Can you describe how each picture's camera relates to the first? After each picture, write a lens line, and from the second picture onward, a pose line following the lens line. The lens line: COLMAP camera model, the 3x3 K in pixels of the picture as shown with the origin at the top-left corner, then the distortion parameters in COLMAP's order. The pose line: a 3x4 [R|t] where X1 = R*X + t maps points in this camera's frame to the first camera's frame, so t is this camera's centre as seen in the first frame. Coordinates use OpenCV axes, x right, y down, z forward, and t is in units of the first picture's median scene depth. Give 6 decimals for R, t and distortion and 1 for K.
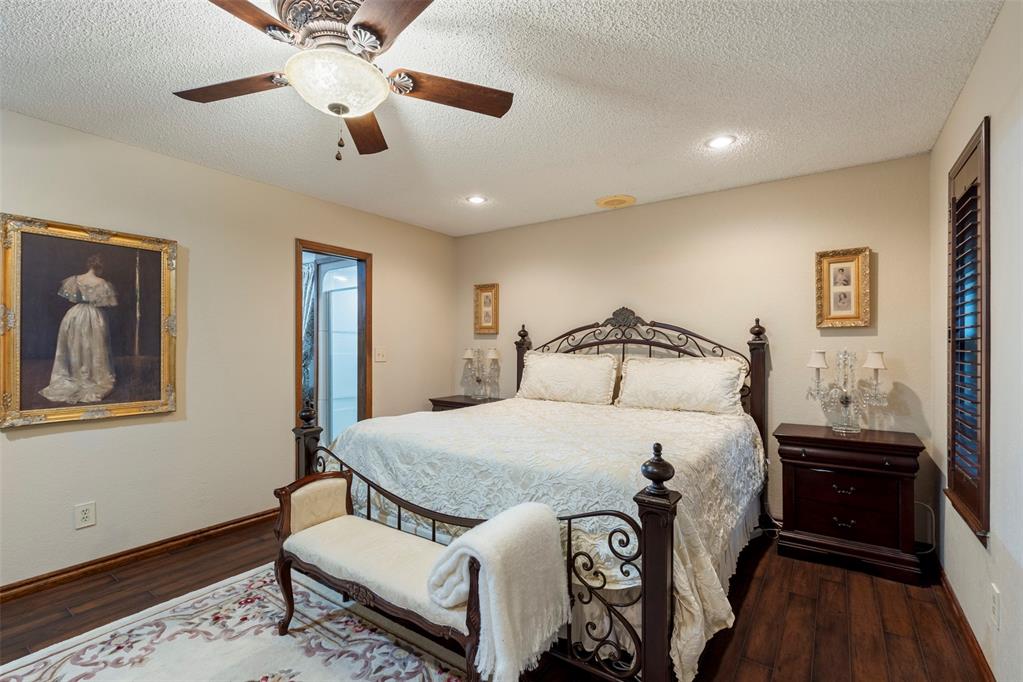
lens RADIAL K [[463.0, 0, 505.9], [0, 463.0, 343.9], [0, 0, 1]] dist [-0.000223, -0.000599]
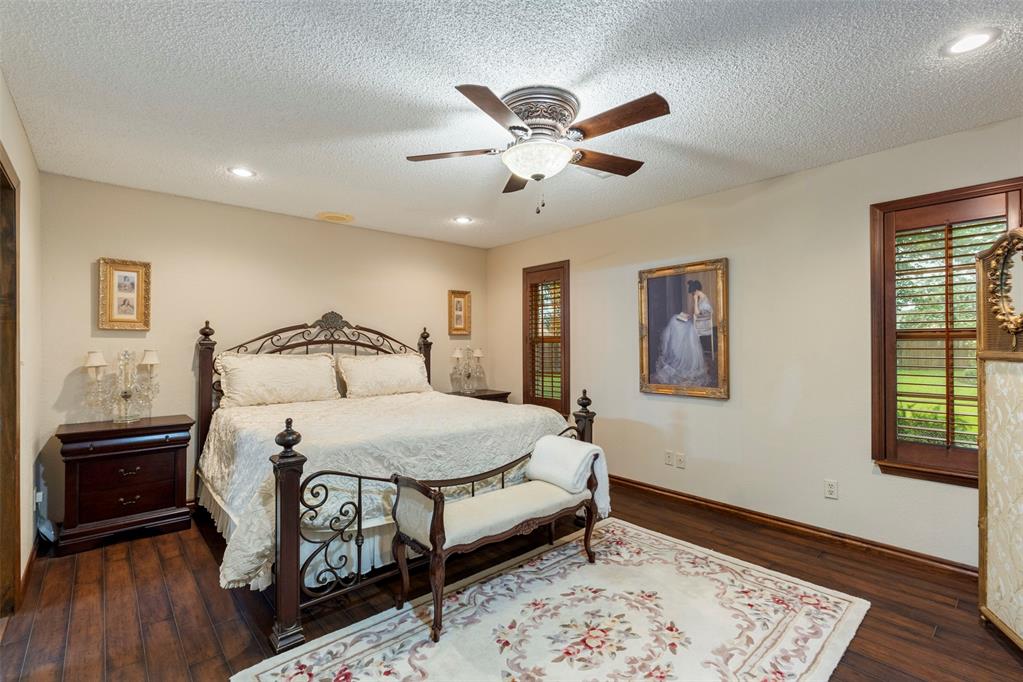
lens RADIAL K [[463.0, 0, 505.9], [0, 463.0, 343.9], [0, 0, 1]] dist [-0.000223, -0.000599]
pose [[0.229871, -0.000176, 0.973221, -0.797926], [-0.000182, 1.000000, 0.000224, -0.000953], [-0.973221, -0.000228, 0.229871, 0.358701]]
